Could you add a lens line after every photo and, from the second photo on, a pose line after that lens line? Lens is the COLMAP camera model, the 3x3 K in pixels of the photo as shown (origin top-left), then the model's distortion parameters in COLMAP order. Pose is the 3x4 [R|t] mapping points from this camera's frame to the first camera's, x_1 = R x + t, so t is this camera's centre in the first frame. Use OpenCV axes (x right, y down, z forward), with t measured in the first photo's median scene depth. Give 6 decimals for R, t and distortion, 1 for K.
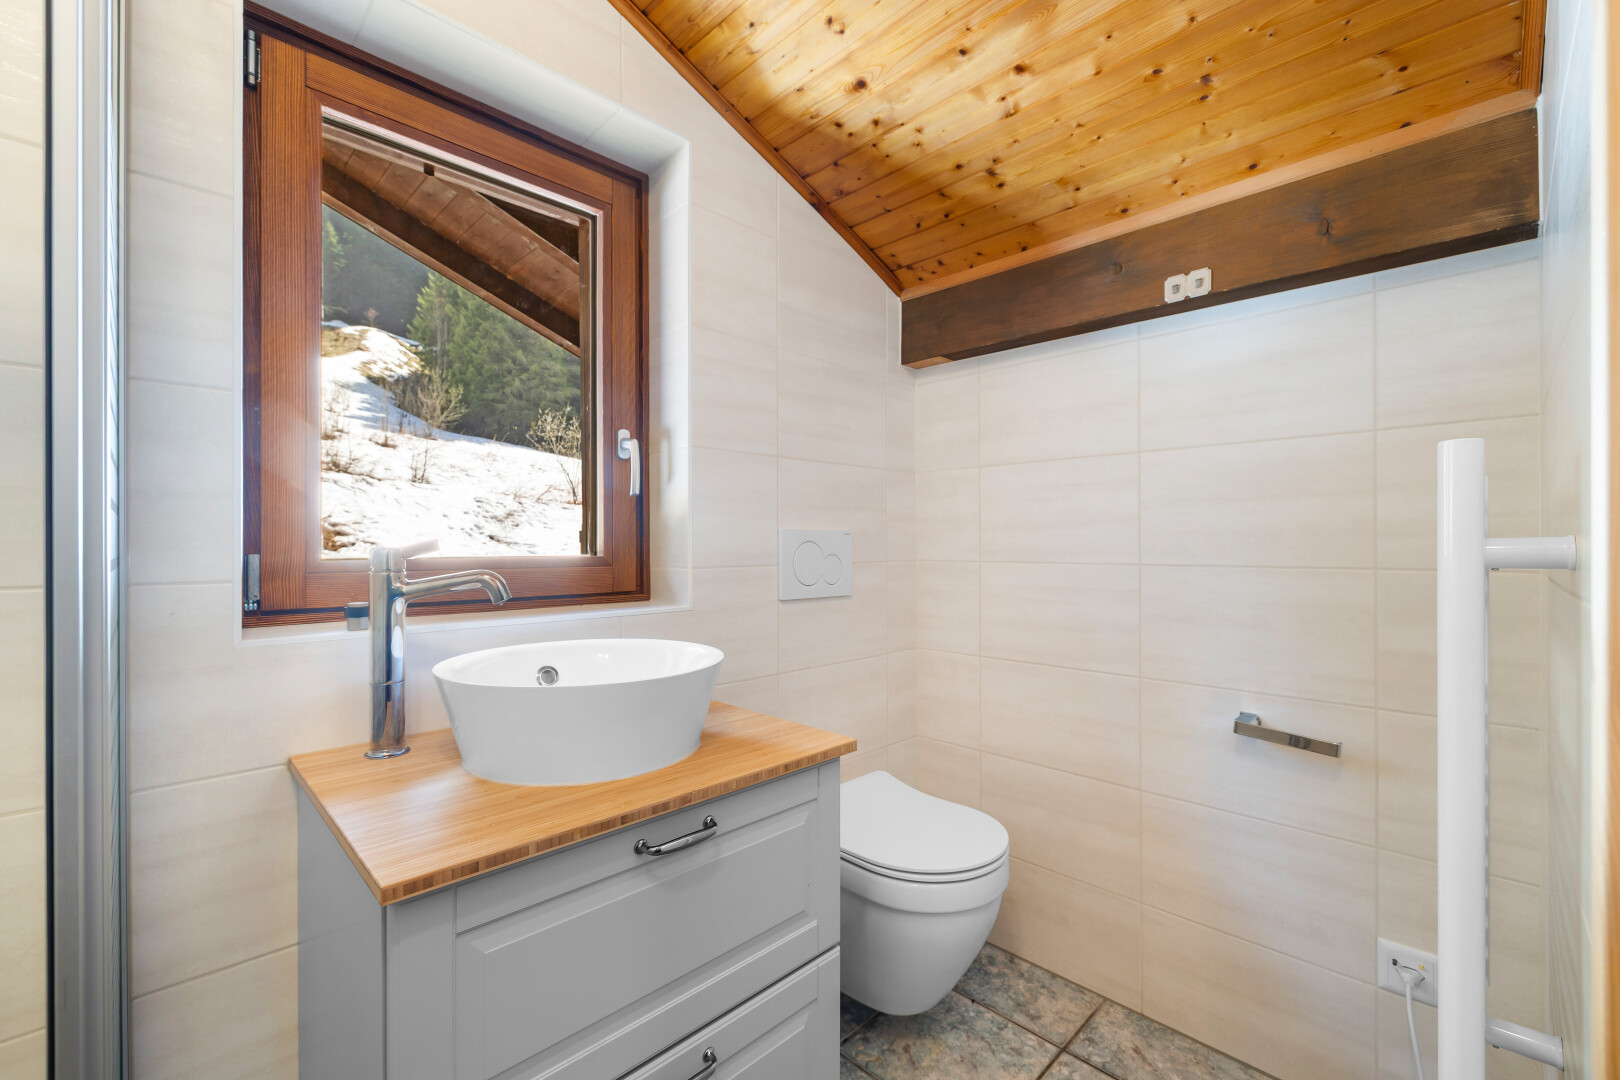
lens RADIAL K [[684.1, 0, 805.3], [0, 684.1, 539.7], [0, 0, 1]] dist [0.003241, -0.001225]
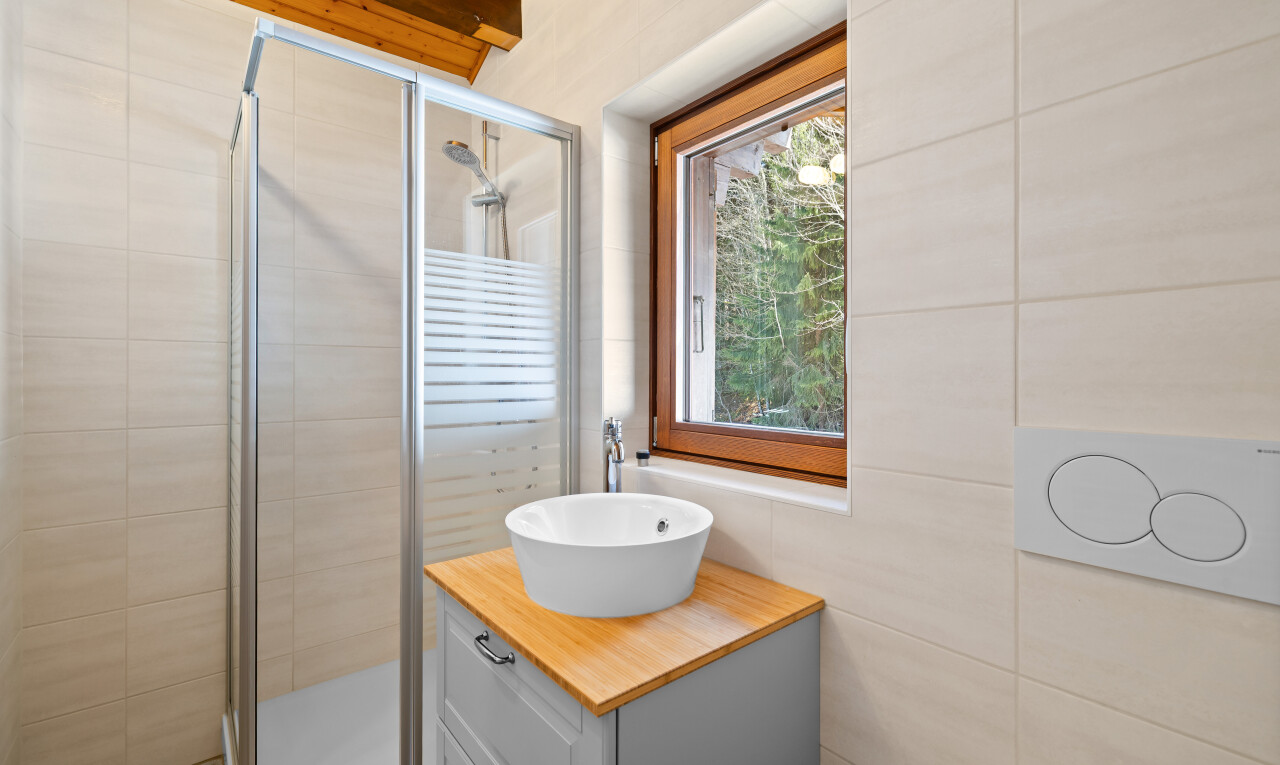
lens RADIAL K [[539.9, 0, 635.6], [0, 539.9, 376.0], [0, 0, 1]] dist [-0.001530, 0.000363]
pose [[-0.067496, 0.009406, -0.997675, 0.781391], [0.000529, 0.999956, 0.009391, -0.119199], [0.997719, 0.000106, -0.067498, 1.182273]]
